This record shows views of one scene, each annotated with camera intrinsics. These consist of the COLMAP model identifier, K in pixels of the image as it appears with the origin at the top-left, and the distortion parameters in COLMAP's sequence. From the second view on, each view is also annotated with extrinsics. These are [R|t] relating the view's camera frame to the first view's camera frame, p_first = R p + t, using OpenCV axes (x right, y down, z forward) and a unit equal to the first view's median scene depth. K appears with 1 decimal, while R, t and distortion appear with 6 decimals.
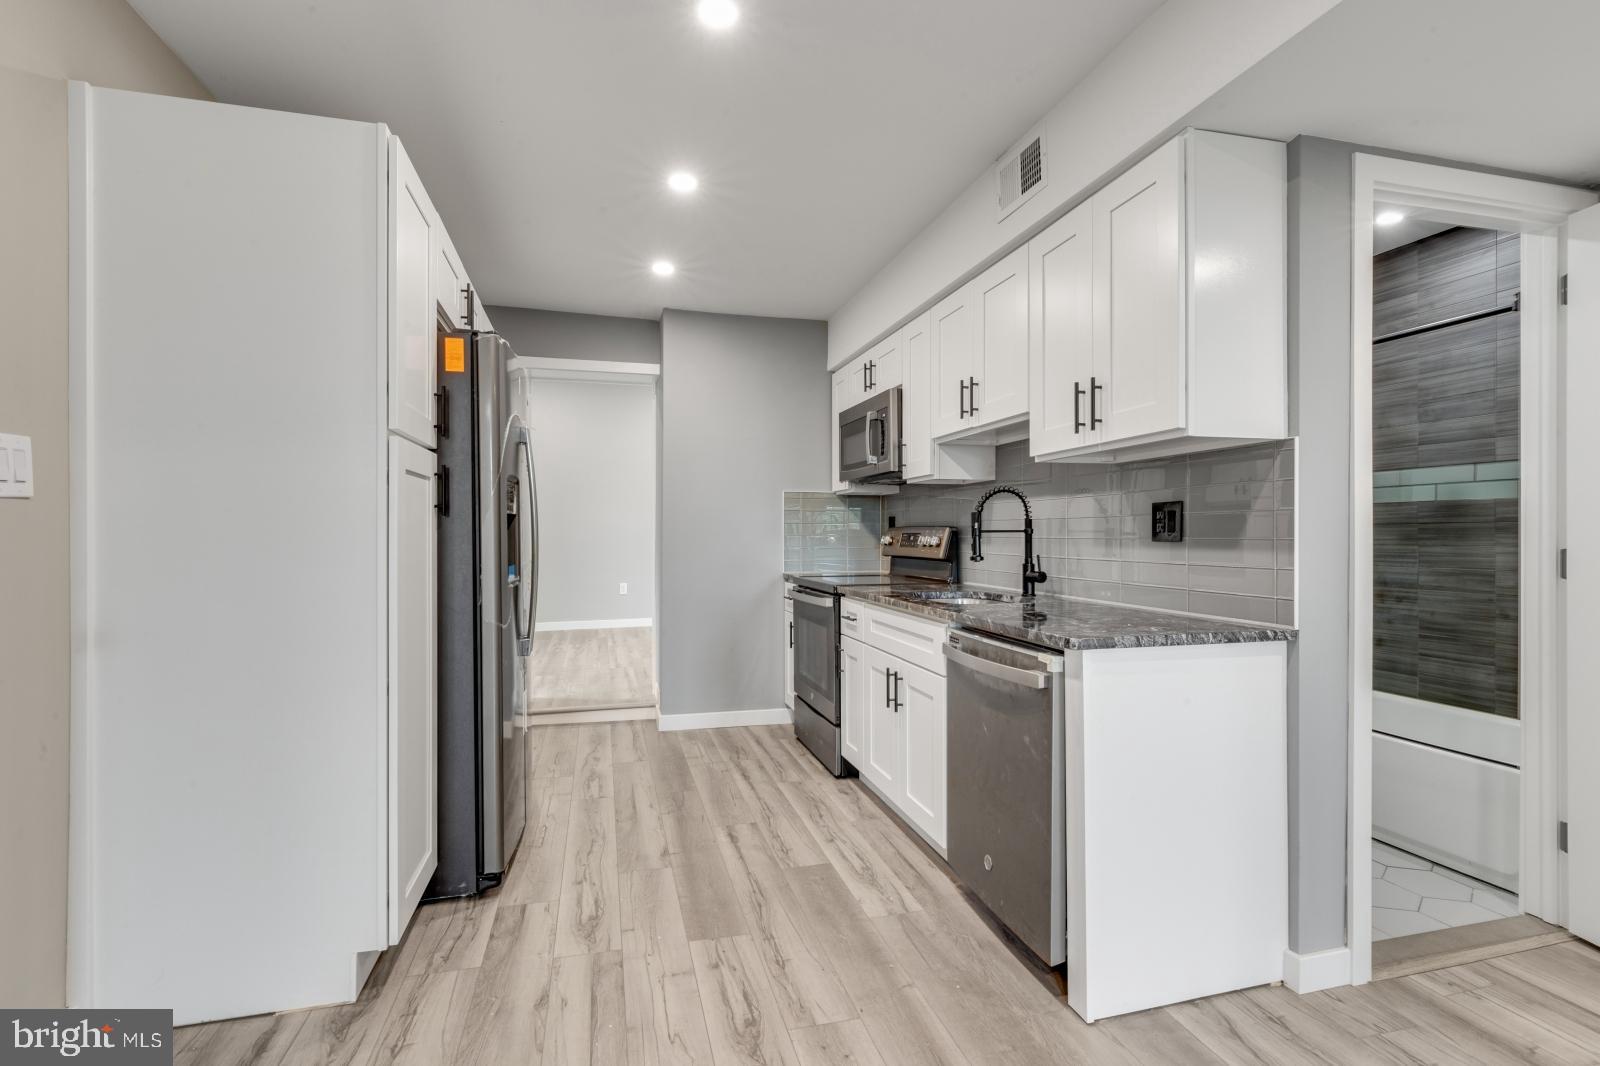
lens RADIAL K [[725.8, 0, 803.2], [0, 725.8, 535.2], [0, 0, 1]] dist [0.009844, -0.001545]
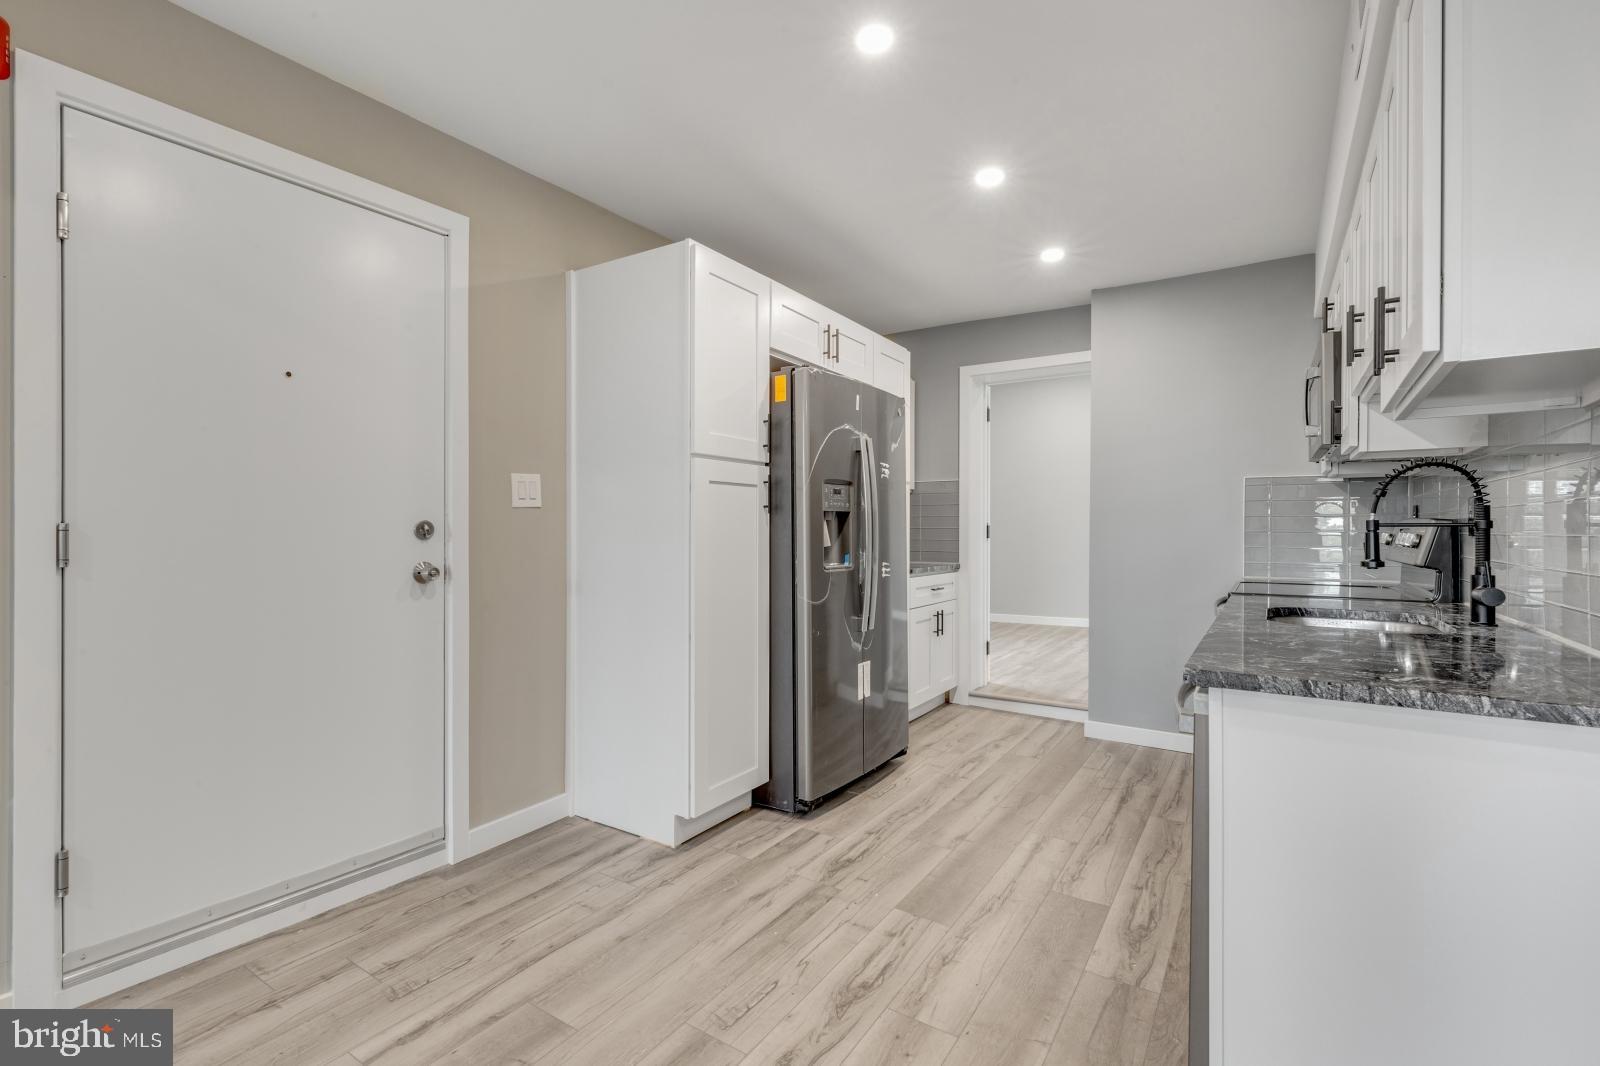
lens RADIAL K [[725.8, 0, 803.2], [0, 725.8, 535.2], [0, 0, 1]] dist [0.009844, -0.001545]
pose [[0.676828, 0.007395, -0.736104, 0.491907], [-0.004319, 0.999972, 0.006075, 0.003445], [0.736129, -0.000932, 0.676841, 0.162756]]
